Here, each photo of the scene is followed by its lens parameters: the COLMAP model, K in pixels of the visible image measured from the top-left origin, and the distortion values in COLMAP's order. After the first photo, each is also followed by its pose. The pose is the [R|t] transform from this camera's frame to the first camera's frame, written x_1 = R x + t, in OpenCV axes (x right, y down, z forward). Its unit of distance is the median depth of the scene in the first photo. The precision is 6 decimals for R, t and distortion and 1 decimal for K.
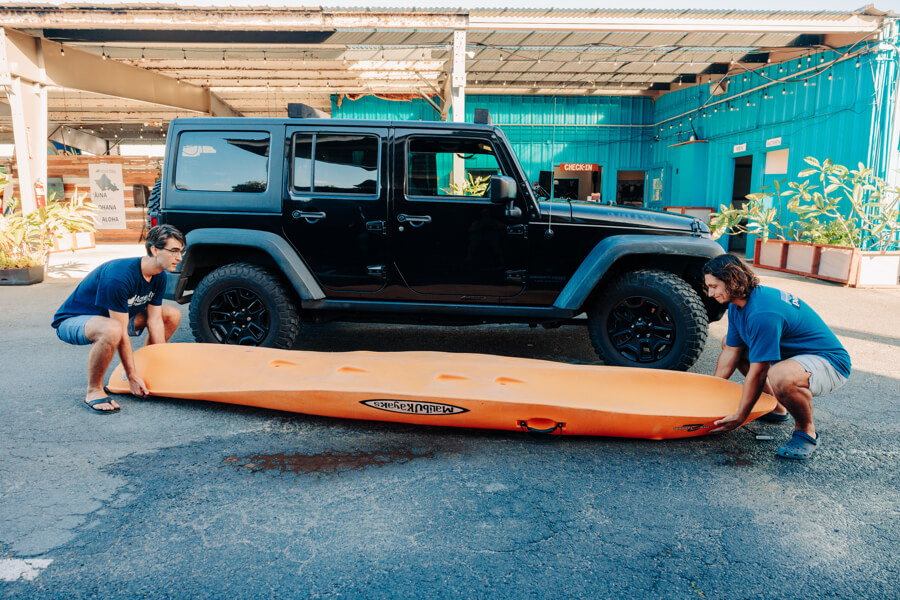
lens RADIAL K [[605.2, 0, 451.1], [0, 605.2, 297.4], [0, 0, 1]] dist [0.003042, 0.003950]
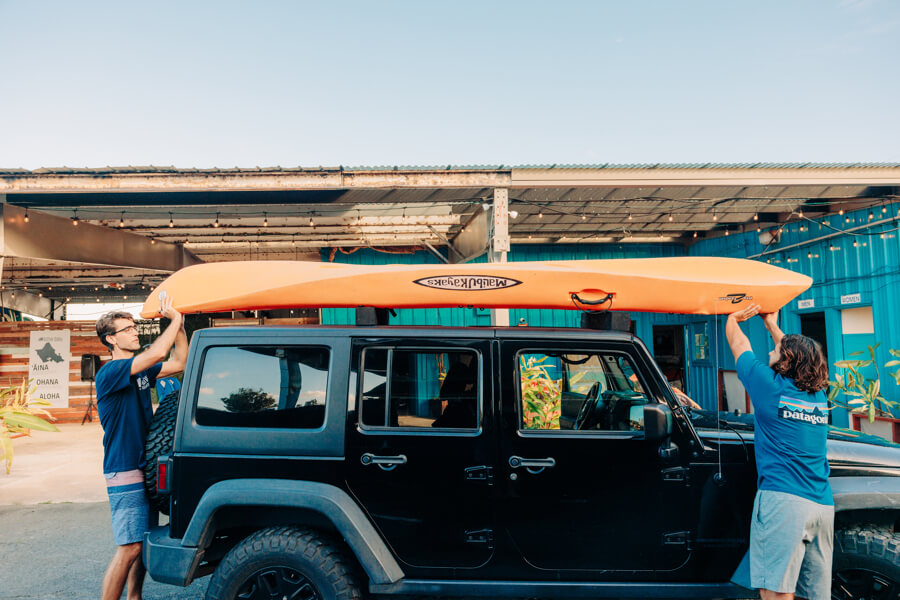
lens RADIAL K [[702.7, 0, 441.8], [0, 702.7, 289.1], [0, 0, 1]] dist [0.026035, -0.010949]
pose [[0.999632, -0.019620, 0.018750, -0.087019], [0.023497, 0.971429, -0.236165, -0.065394], [-0.013581, 0.236519, 0.971532, 0.062375]]
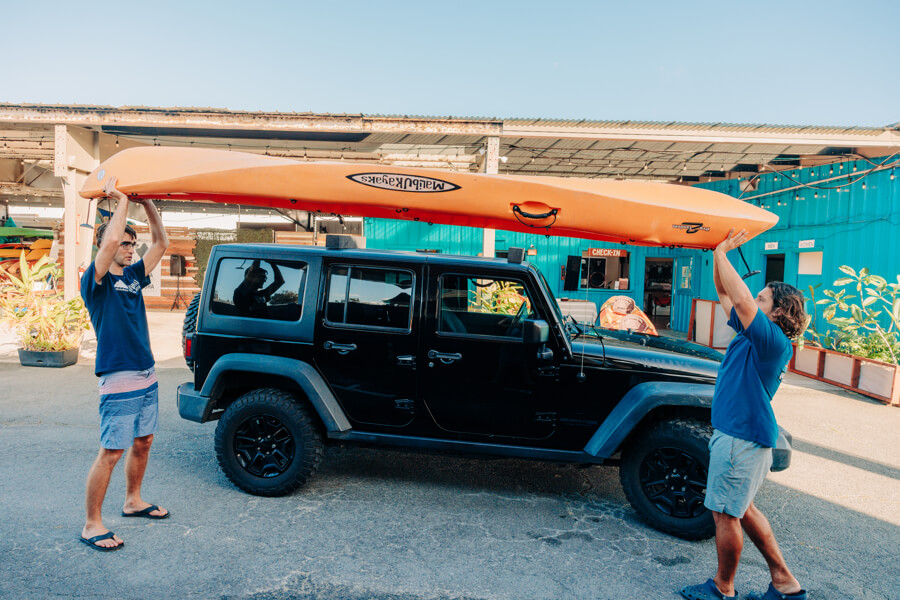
lens RADIAL K [[605.2, 0, 448.1], [0, 605.2, 292.9], [0, 0, 1]] dist [0.003042, 0.003950]
pose [[0.998328, 0.036016, -0.045202, -0.006703], [-0.040607, 0.993627, -0.105148, -0.062373], [0.041126, 0.106808, 0.993429, -0.000207]]
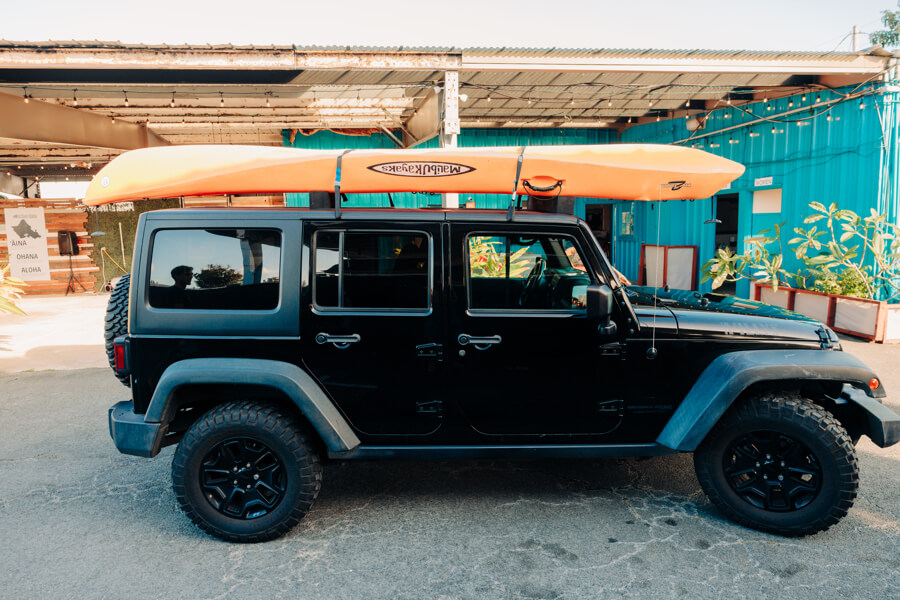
lens RADIAL K [[605.2, 0, 447.0], [0, 605.2, 300.4], [0, 0, 1]] dist [0.003042, 0.003950]
pose [[0.994922, -0.034551, 0.094530, -0.084233], [0.037058, 0.999003, -0.024892, -0.079335], [-0.093576, 0.028269, 0.995211, 0.119049]]
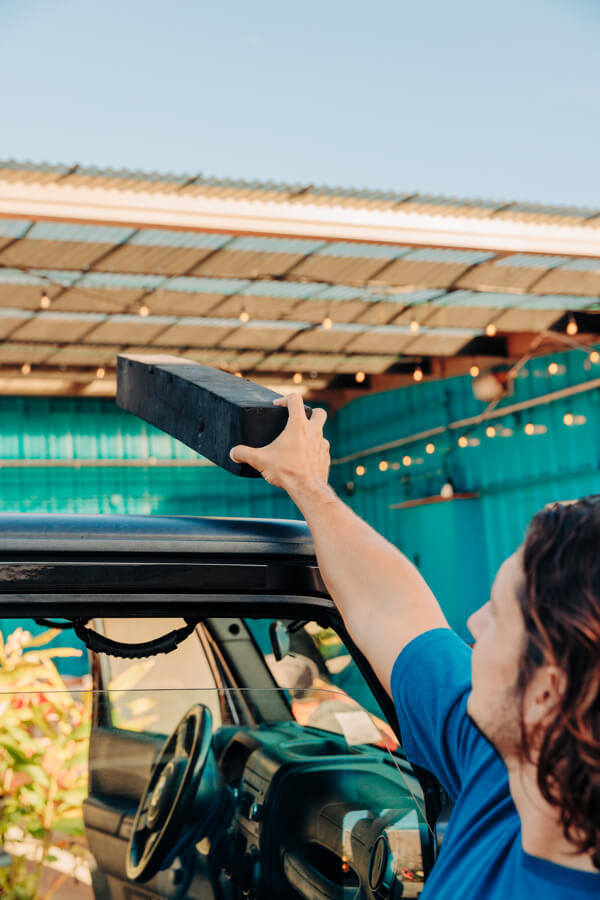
lens RADIAL K [[1234.9, 0, 283.8], [0, 1234.9, 441.2], [0, 0, 1]] dist [-0.016618, 0.000000]
pose [[0.941814, -0.003561, 0.336115, -0.039090], [0.099098, 0.958442, -0.267524, -0.101376], [-0.321194, 0.285266, 0.903027, 0.316630]]
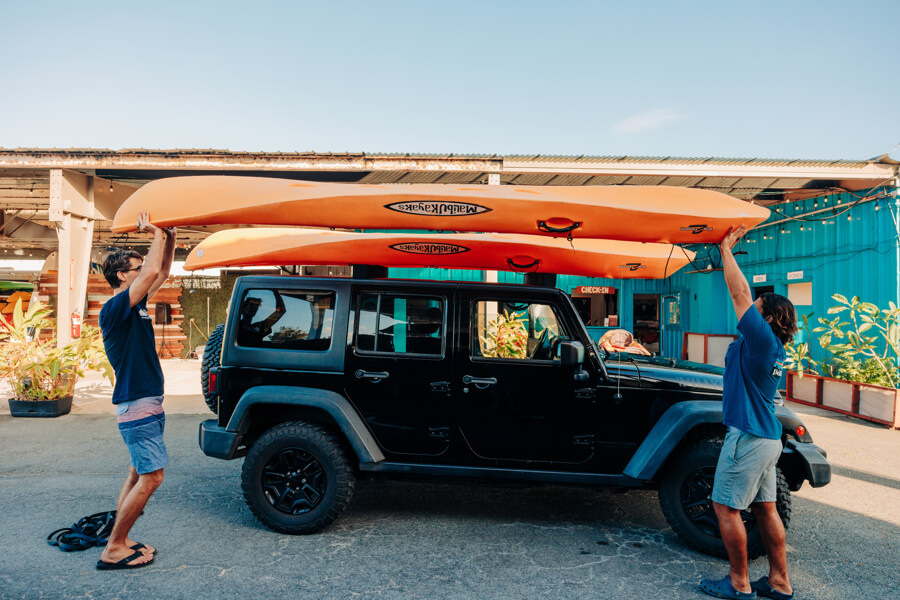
lens RADIAL K [[605.2, 0, 449.8], [0, 605.2, 304.4], [0, 0, 1]] dist [0.003042, 0.003950]
pose [[0.999927, 0.010254, -0.006333, -0.051077], [-0.011153, 0.986410, -0.163921, -0.044248], [0.004566, 0.163980, 0.986453, 0.003772]]
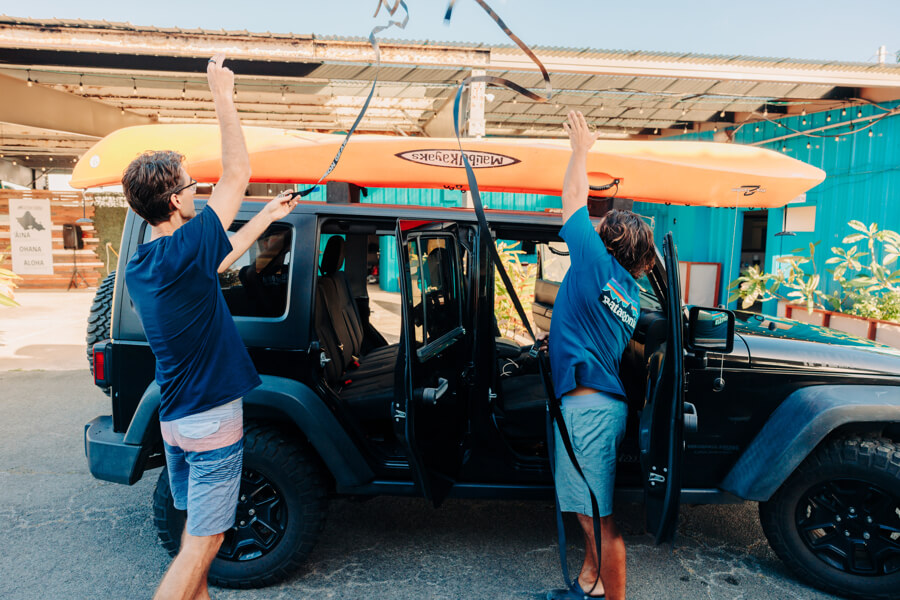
lens RADIAL K [[605.2, 0, 452.7], [0, 605.2, 296.9], [0, 0, 1]] dist [0.003042, 0.003950]
pose [[0.995729, 0.003535, 0.092256, -0.094296], [0.000617, 0.998990, -0.044939, -0.083209], [-0.092321, 0.044804, 0.994721, 0.173288]]
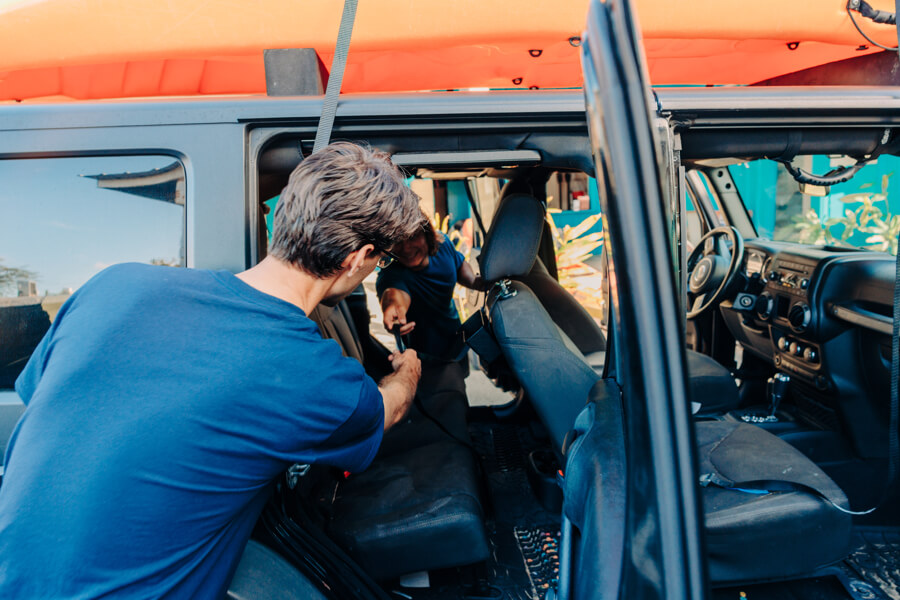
lens RADIAL K [[605.2, 0, 447.0], [0, 605.2, 296.1], [0, 0, 1]] dist [0.003042, 0.003950]
pose [[0.990613, -0.076501, 0.113286, -0.111098], [0.076614, 0.997055, 0.003369, -0.102034], [-0.113210, 0.005342, 0.993557, 0.365186]]
